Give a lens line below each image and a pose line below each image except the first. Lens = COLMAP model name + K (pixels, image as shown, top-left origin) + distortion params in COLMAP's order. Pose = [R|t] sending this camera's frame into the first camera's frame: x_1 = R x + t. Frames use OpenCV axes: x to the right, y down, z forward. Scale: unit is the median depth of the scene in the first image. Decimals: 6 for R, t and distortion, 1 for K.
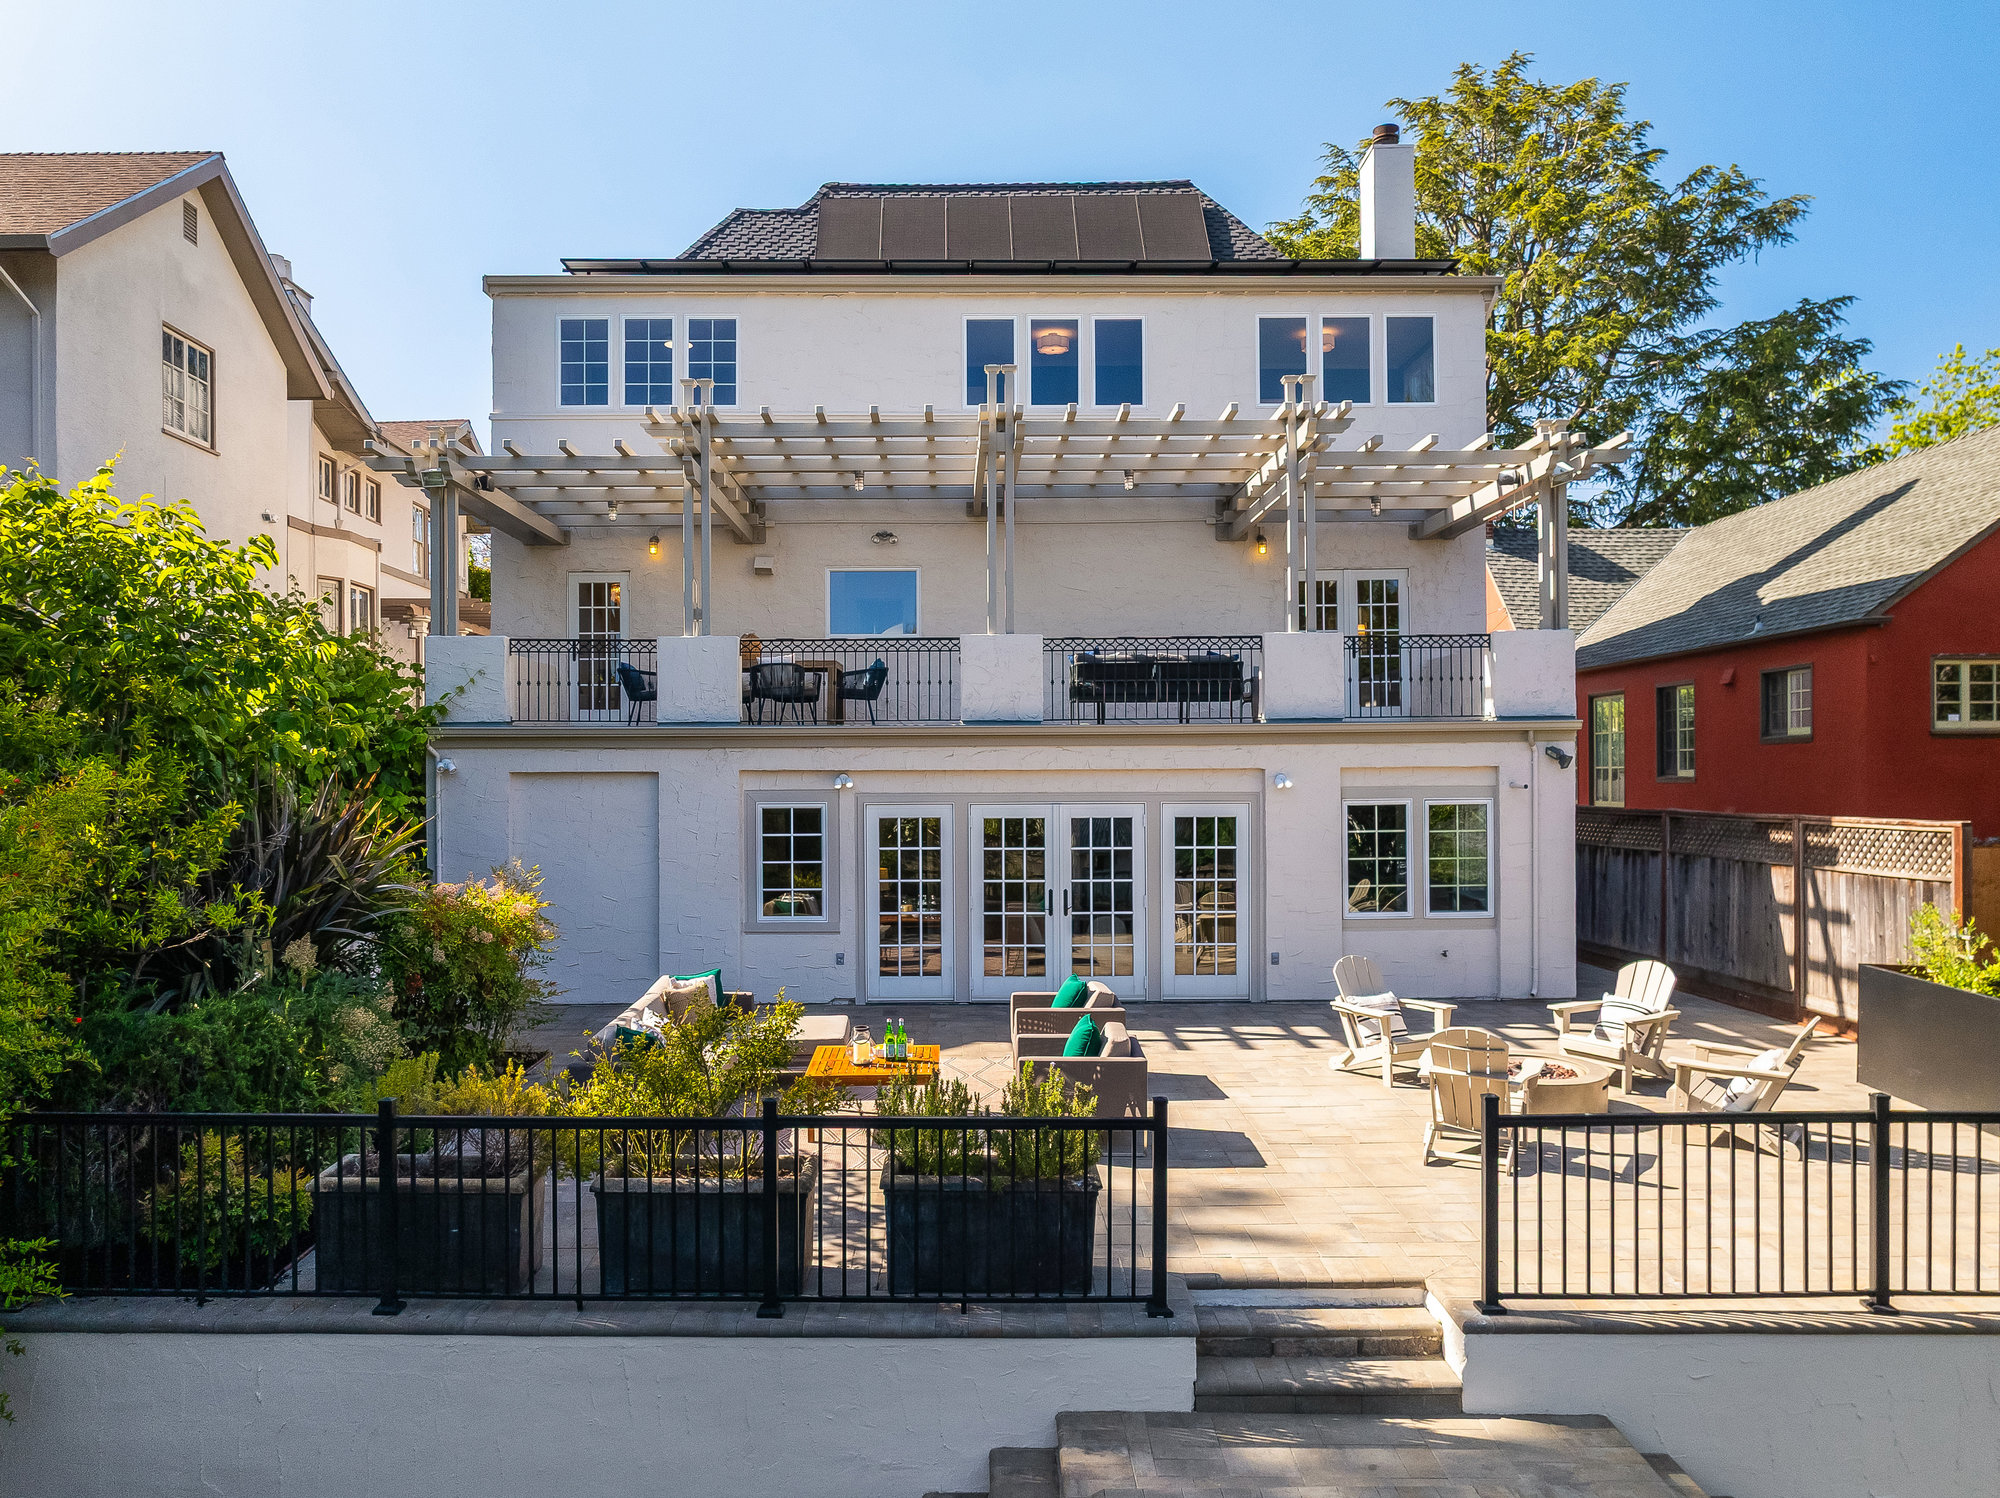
lens RADIAL K [[1472.7, 0, 974.0], [0, 1472.7, 753.5], [0, 0, 1]] dist [-0.023184, 0.002038]
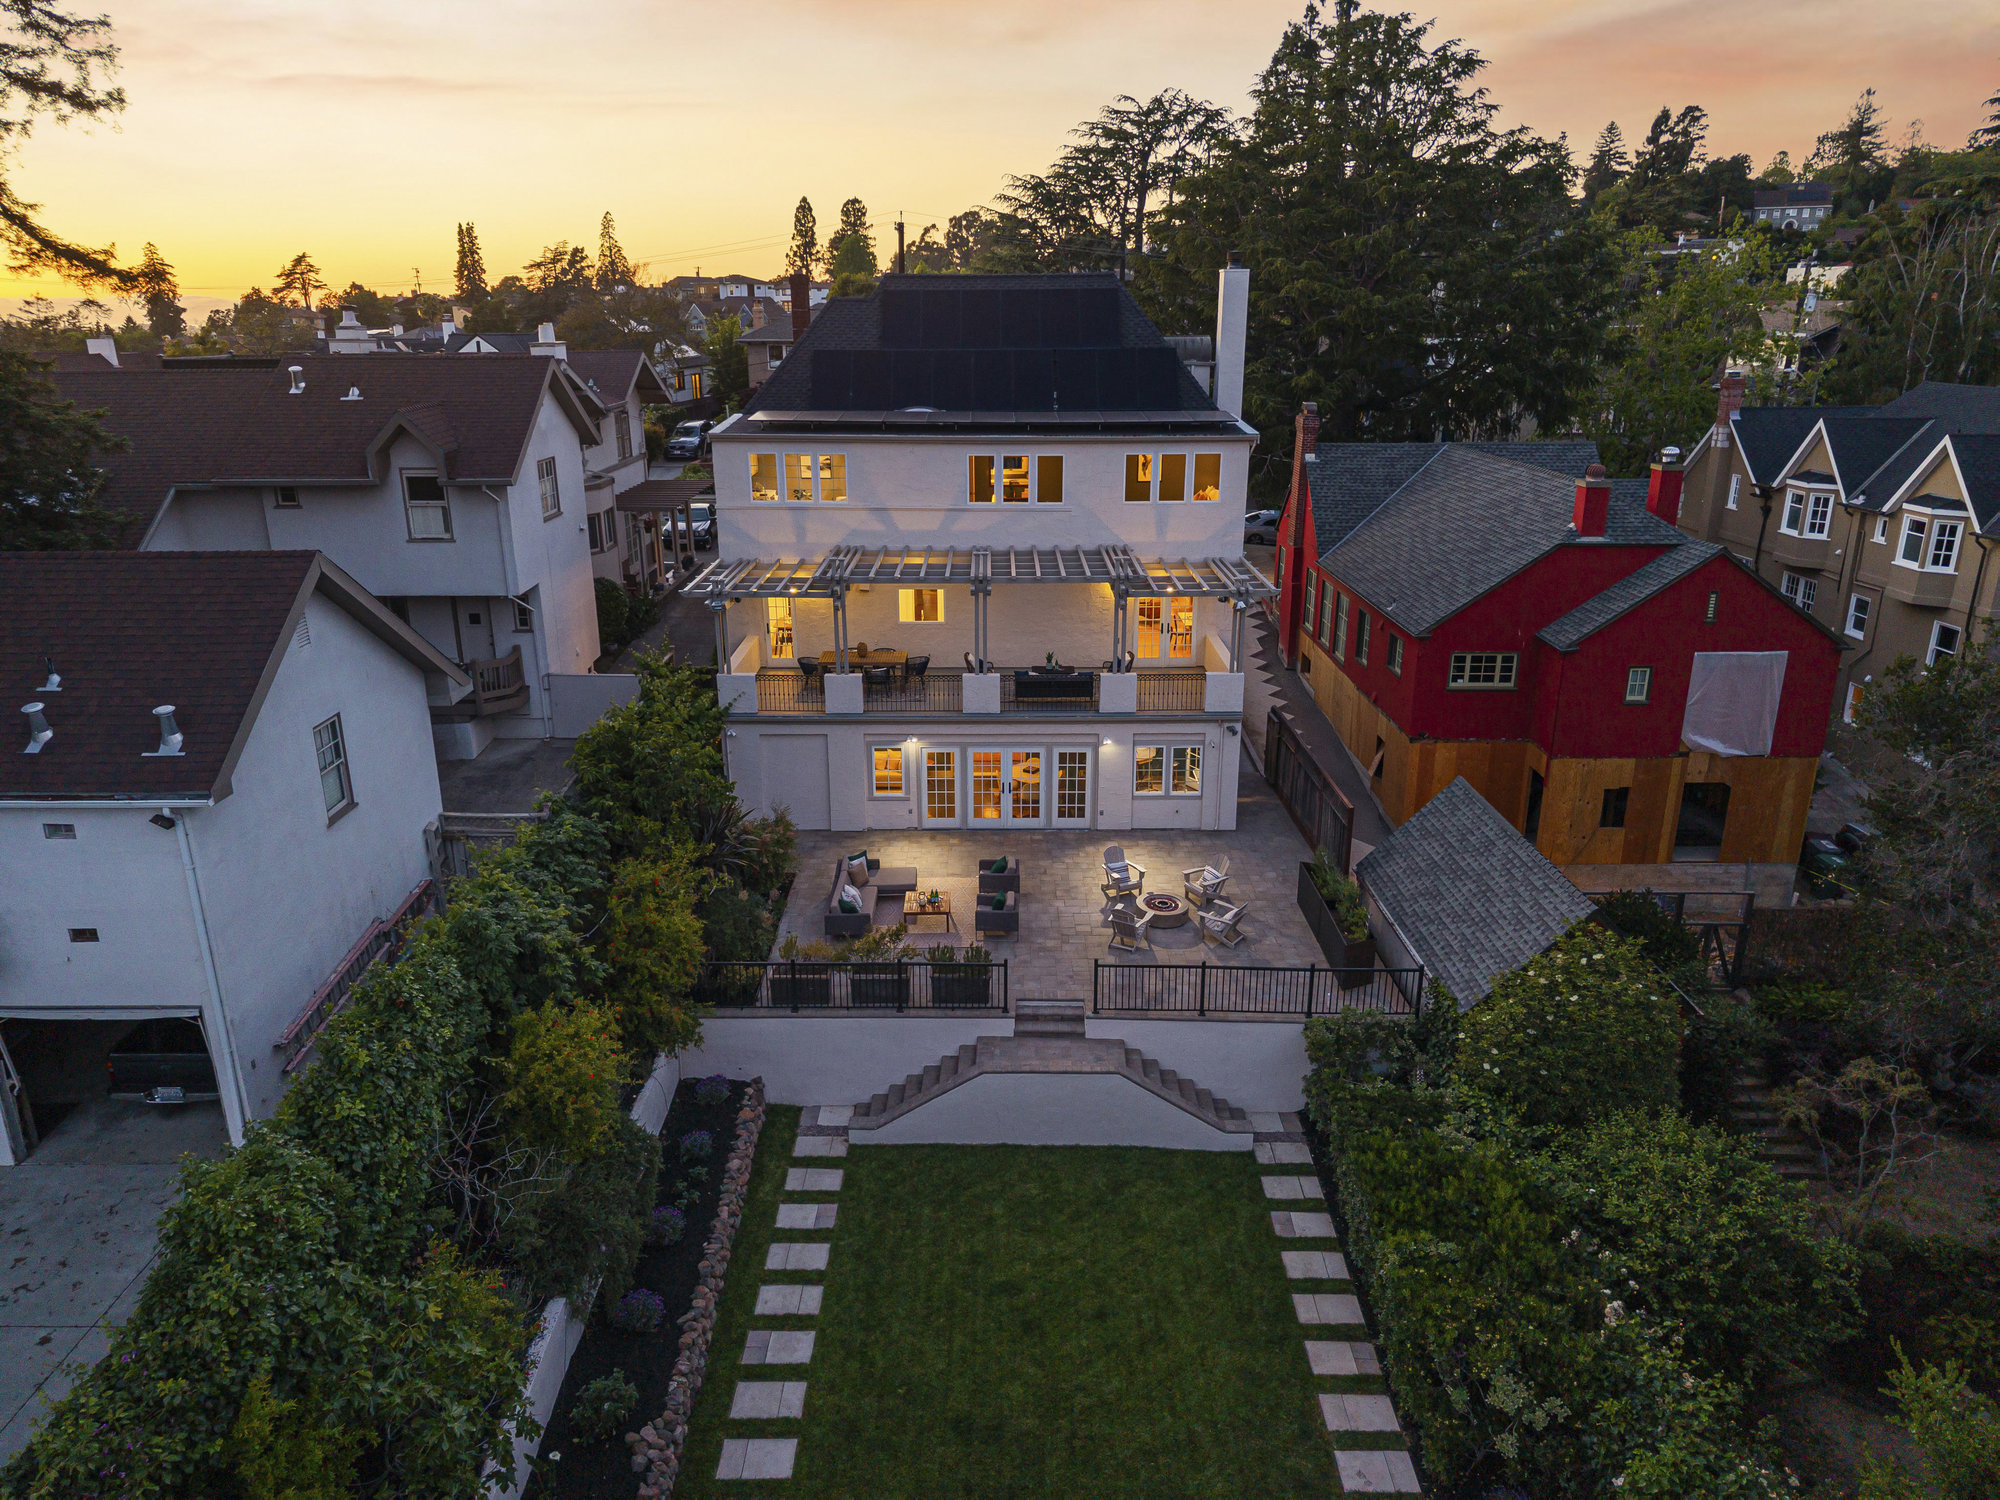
lens RADIAL K [[1346.4, 0, 1013.5], [0, 1346.4, 720.7], [0, 0, 1]] dist [0.045403, -0.062158]
pose [[0.999978, 0.006253, 0.002158, 0.061759], [-0.006612, 0.954113, 0.299373, -0.613594], [-0.000187, -0.299380, 0.954134, -0.925990]]
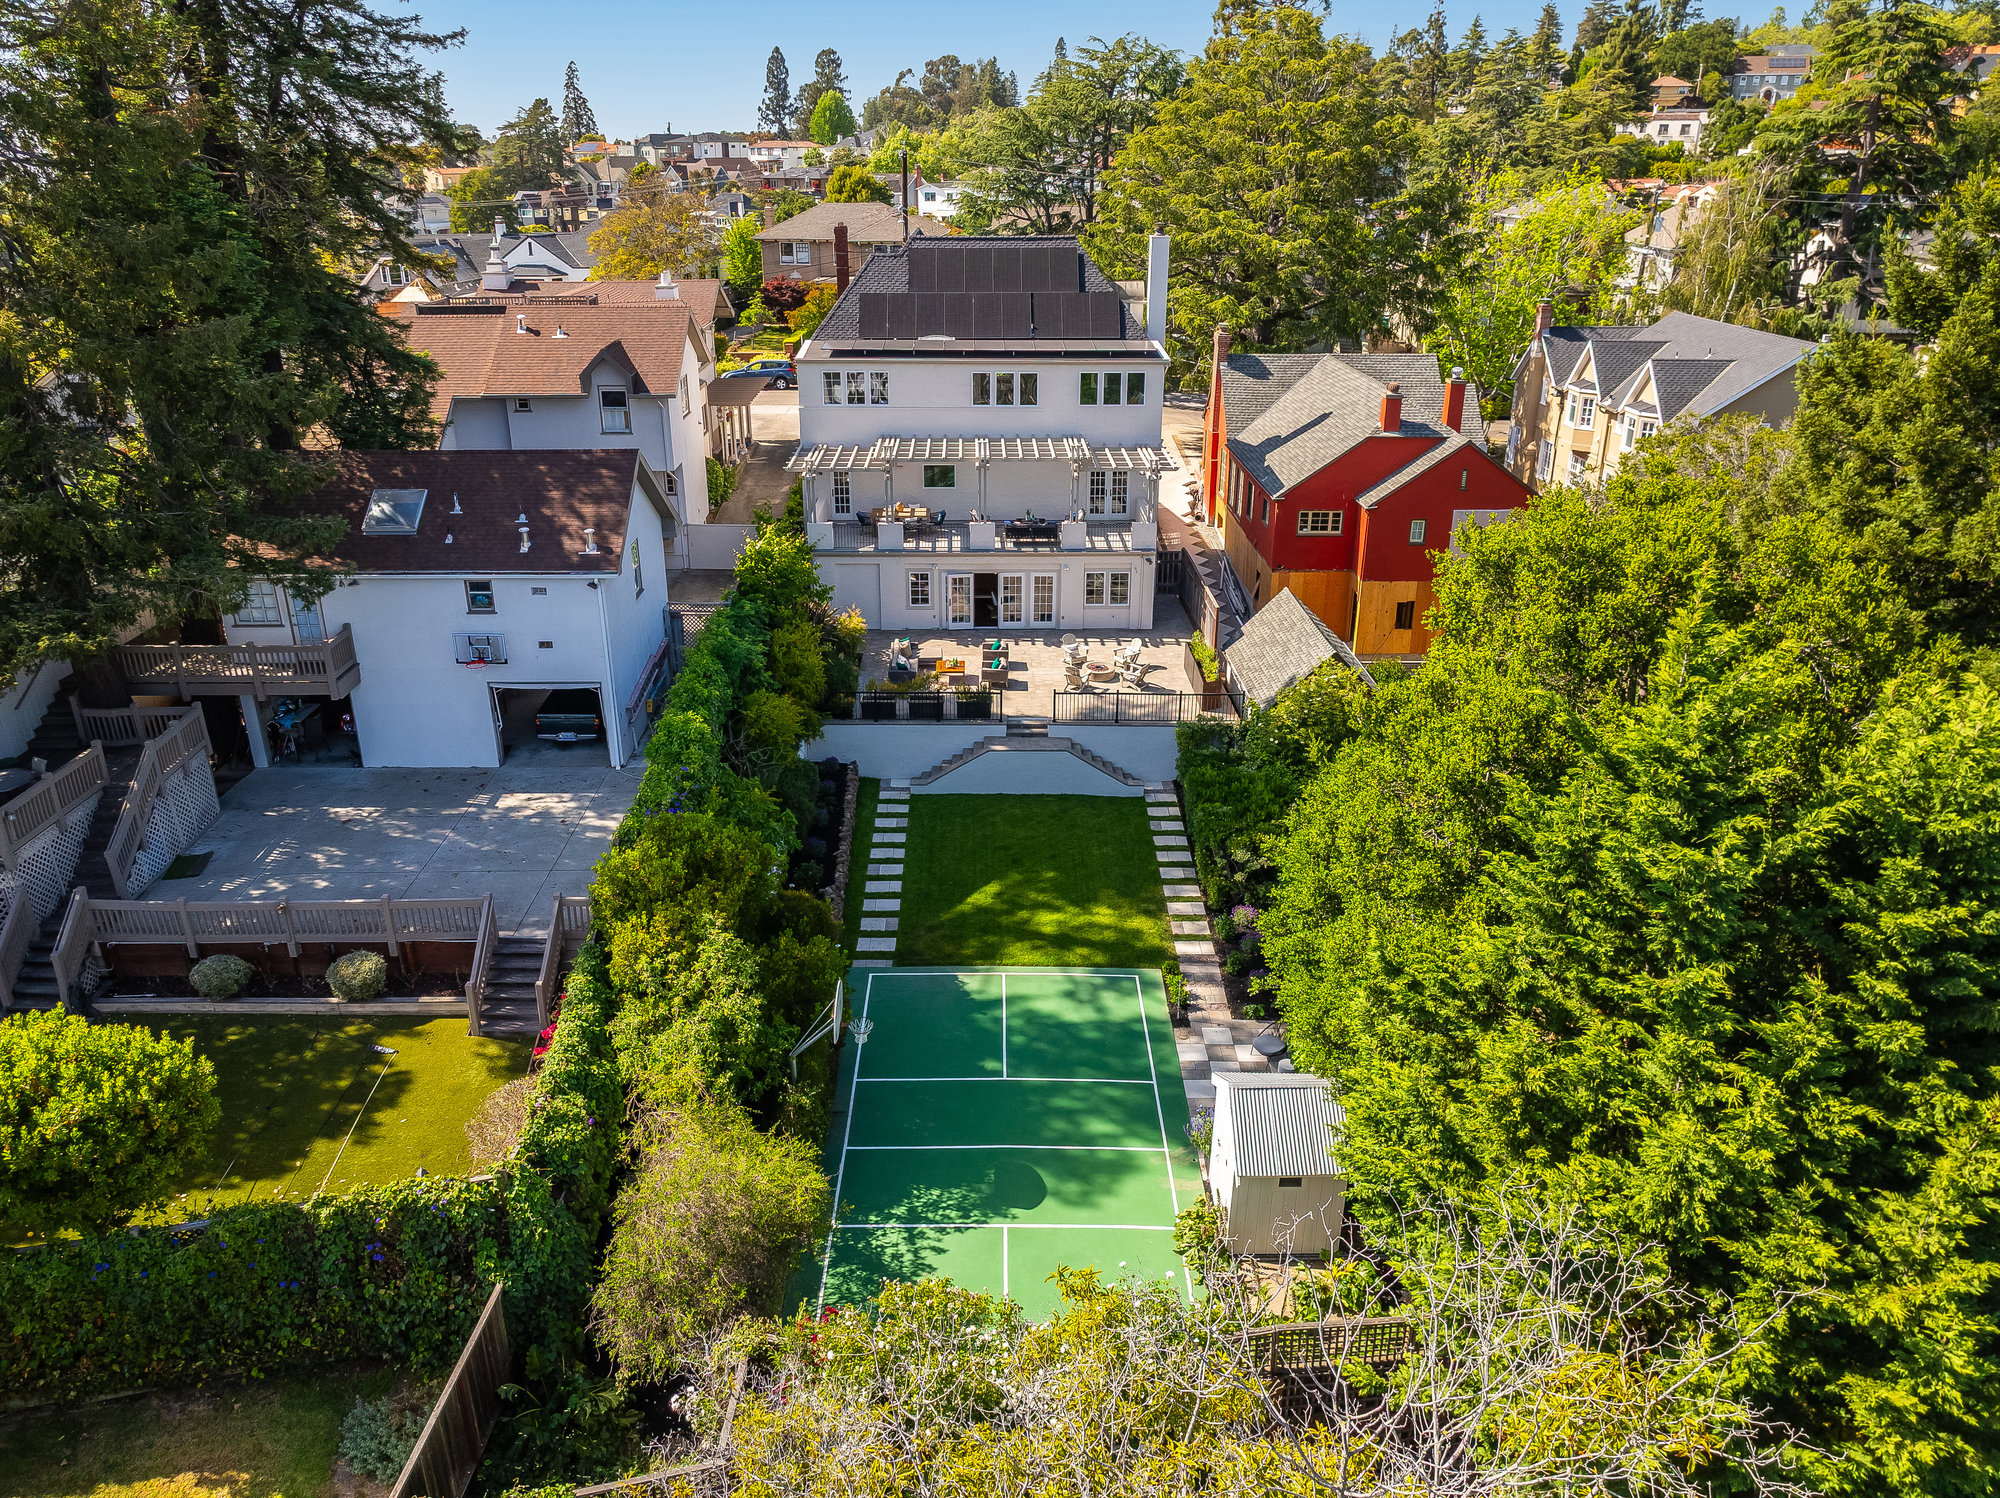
lens RADIAL K [[1428.7, 0, 1000.0], [0, 1428.7, 701.8], [0, 0, 1]] dist [-0.026088, 0.006568]
pose [[0.999964, 0.004610, 0.007097, 0.037292], [-0.006904, 0.929384, 0.369050, -0.893091], [-0.004894, -0.369086, 0.929382, -2.126753]]
